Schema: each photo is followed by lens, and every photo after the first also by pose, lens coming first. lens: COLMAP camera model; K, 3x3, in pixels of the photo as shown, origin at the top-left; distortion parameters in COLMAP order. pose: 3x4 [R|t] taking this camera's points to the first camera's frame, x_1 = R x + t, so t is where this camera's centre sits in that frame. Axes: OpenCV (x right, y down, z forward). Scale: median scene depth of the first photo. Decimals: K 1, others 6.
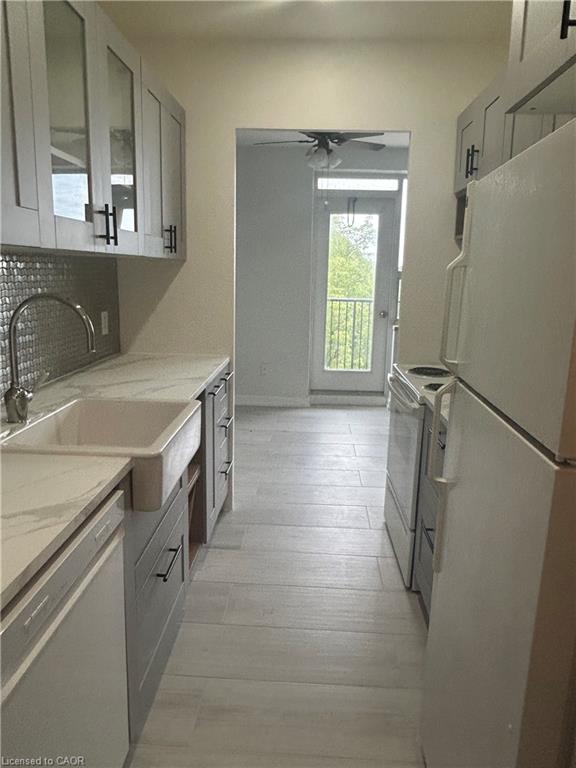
lens RADIAL K [[579.6, 0, 288.0], [0, 579.6, 384.0], [0, 0, 1]] dist [0.033564, -0.010200]
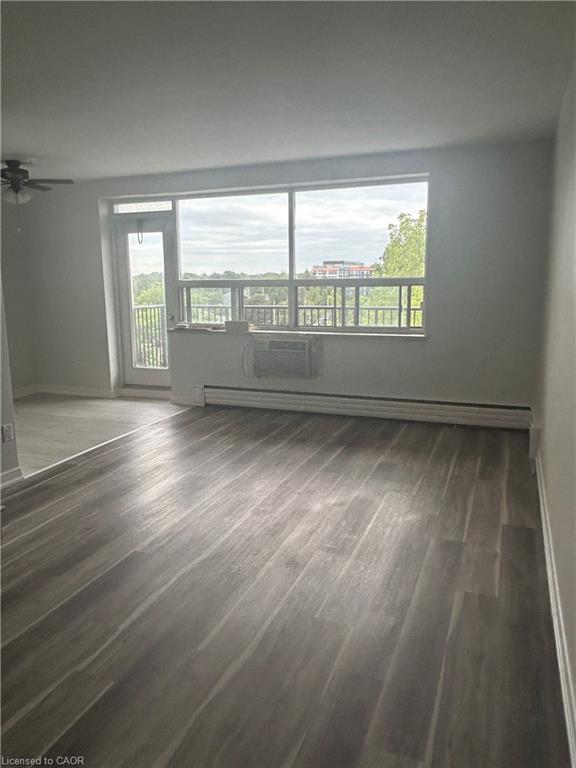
lens RADIAL K [[579.6, 0, 288.0], [0, 579.6, 384.0], [0, 0, 1]] dist [0.033564, -0.010200]
pose [[0.947424, 0.024402, -0.319049, 0.833107], [-0.030760, 0.999416, -0.014903, 0.019305], [0.318499, 0.023933, 0.947621, -0.000427]]
